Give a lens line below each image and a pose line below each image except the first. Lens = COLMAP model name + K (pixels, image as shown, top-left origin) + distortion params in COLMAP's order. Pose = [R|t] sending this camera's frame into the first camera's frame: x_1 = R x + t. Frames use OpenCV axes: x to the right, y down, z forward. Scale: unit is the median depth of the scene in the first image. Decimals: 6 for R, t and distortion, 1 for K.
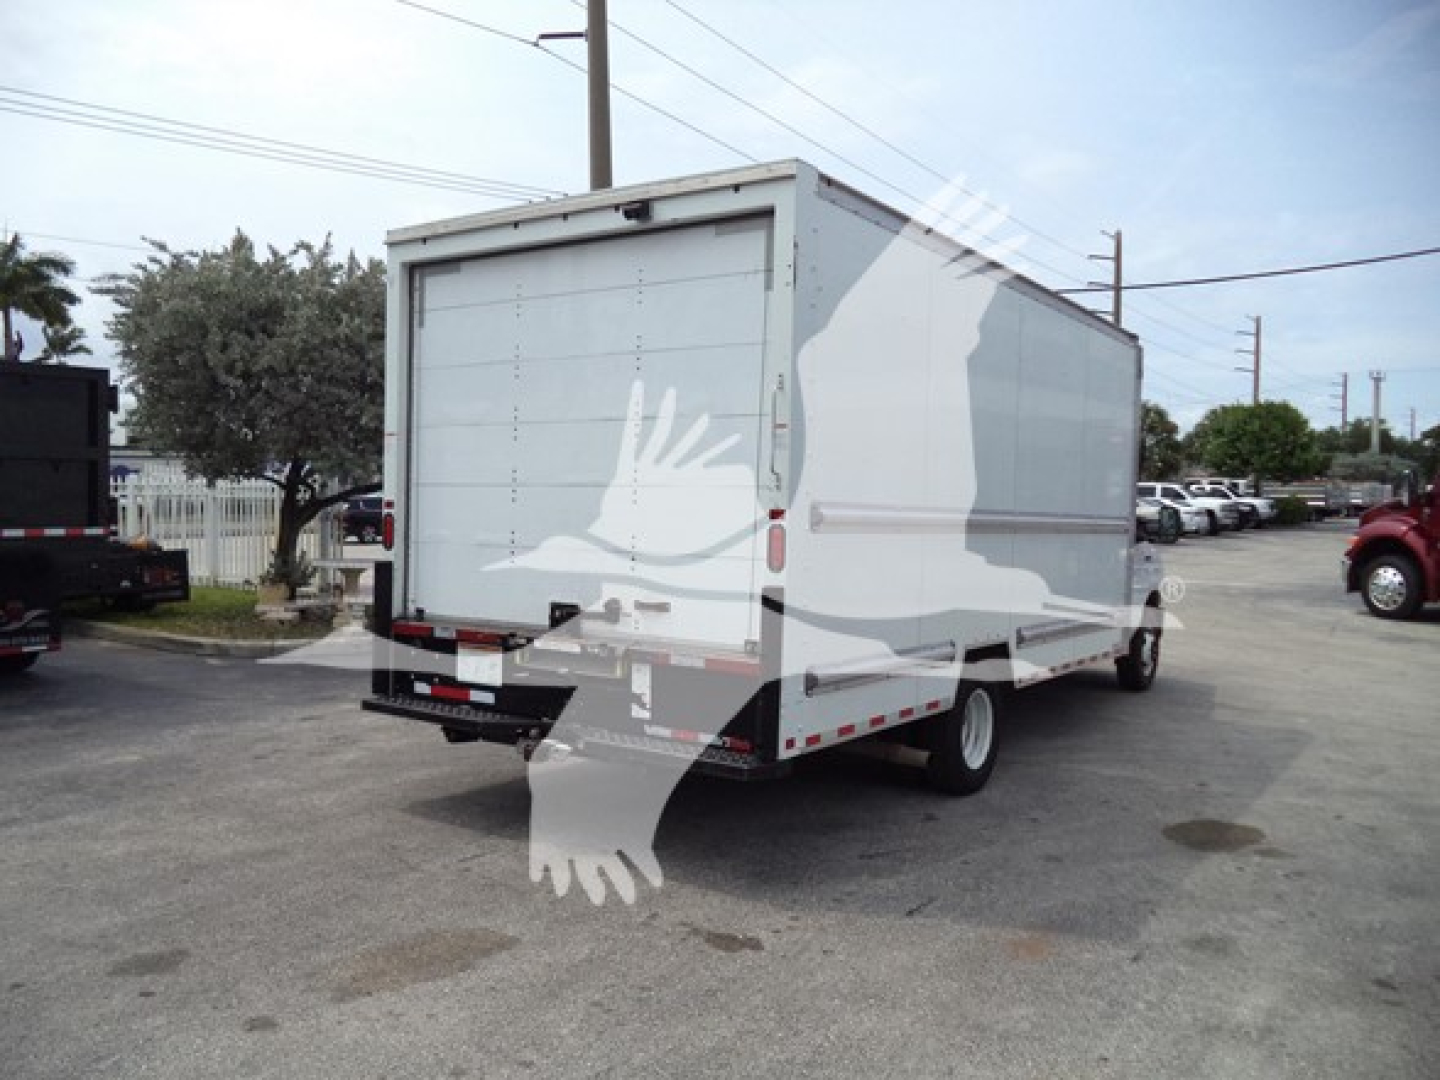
lens RADIAL K [[1182.7, 0, 720.1], [0, 1182.7, 541.5], [0, 0, 1]] dist [-0.028459, -0.002250]
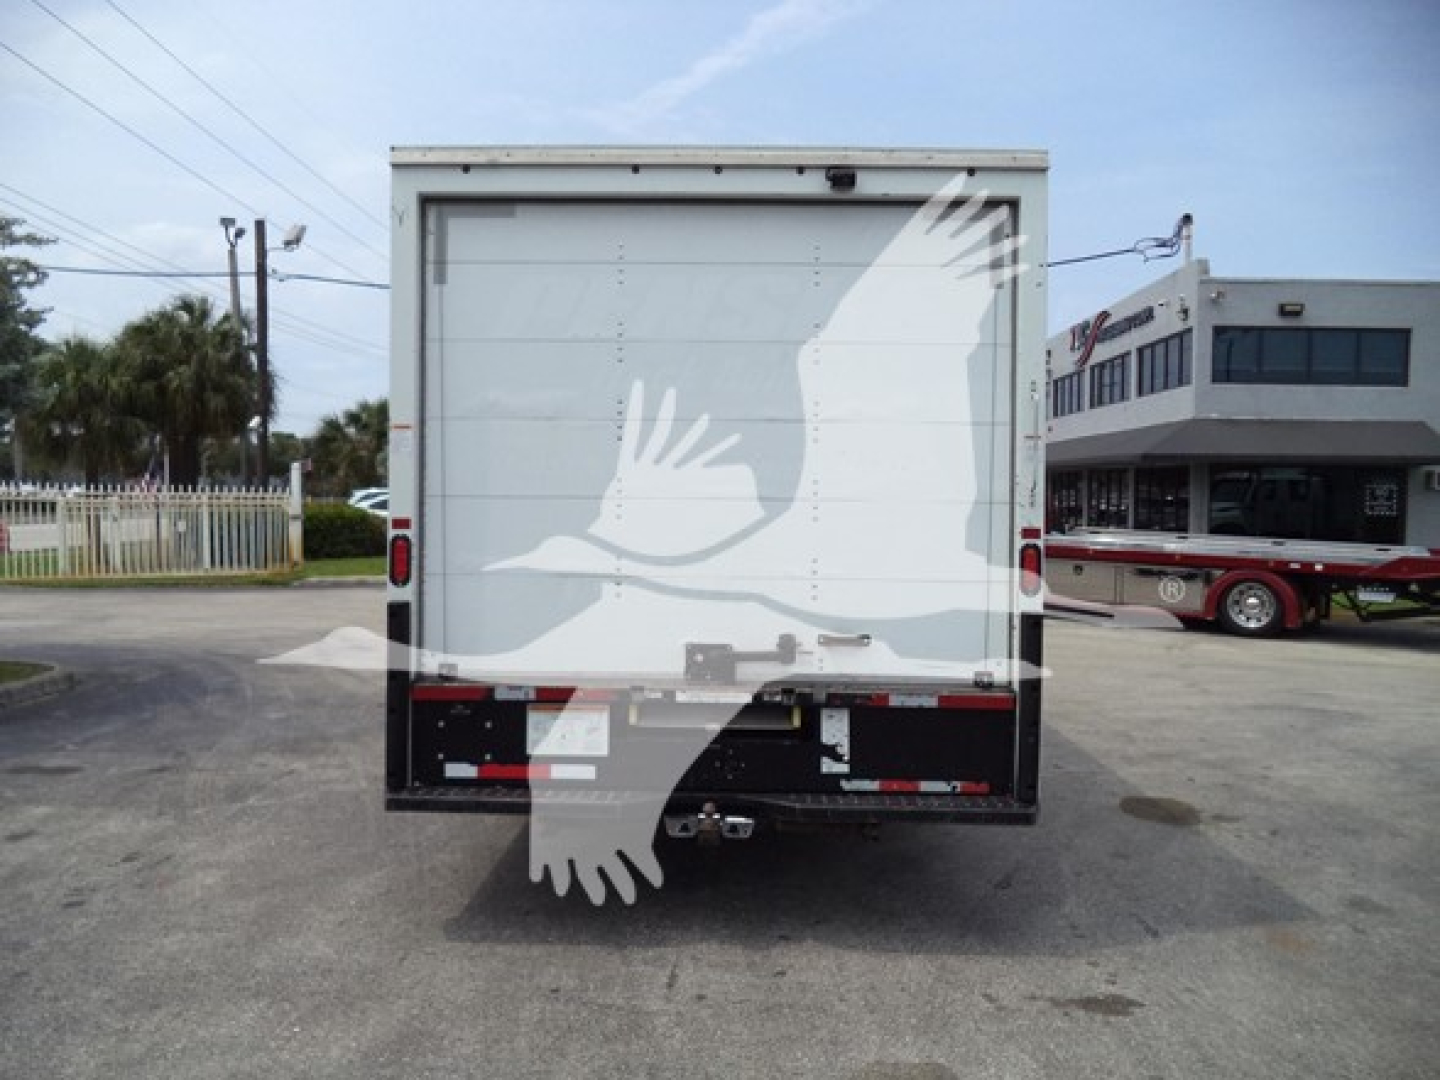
lens RADIAL K [[1084.8, 0, 720.3], [0, 1084.8, 536.7], [0, 0, 1]] dist [-0.020789, -0.001752]
pose [[0.832752, -0.015891, 0.553418, -0.554272], [0.019149, 0.999817, -0.000106, -0.021958], [-0.553314, 0.010685, 0.832904, 0.384812]]
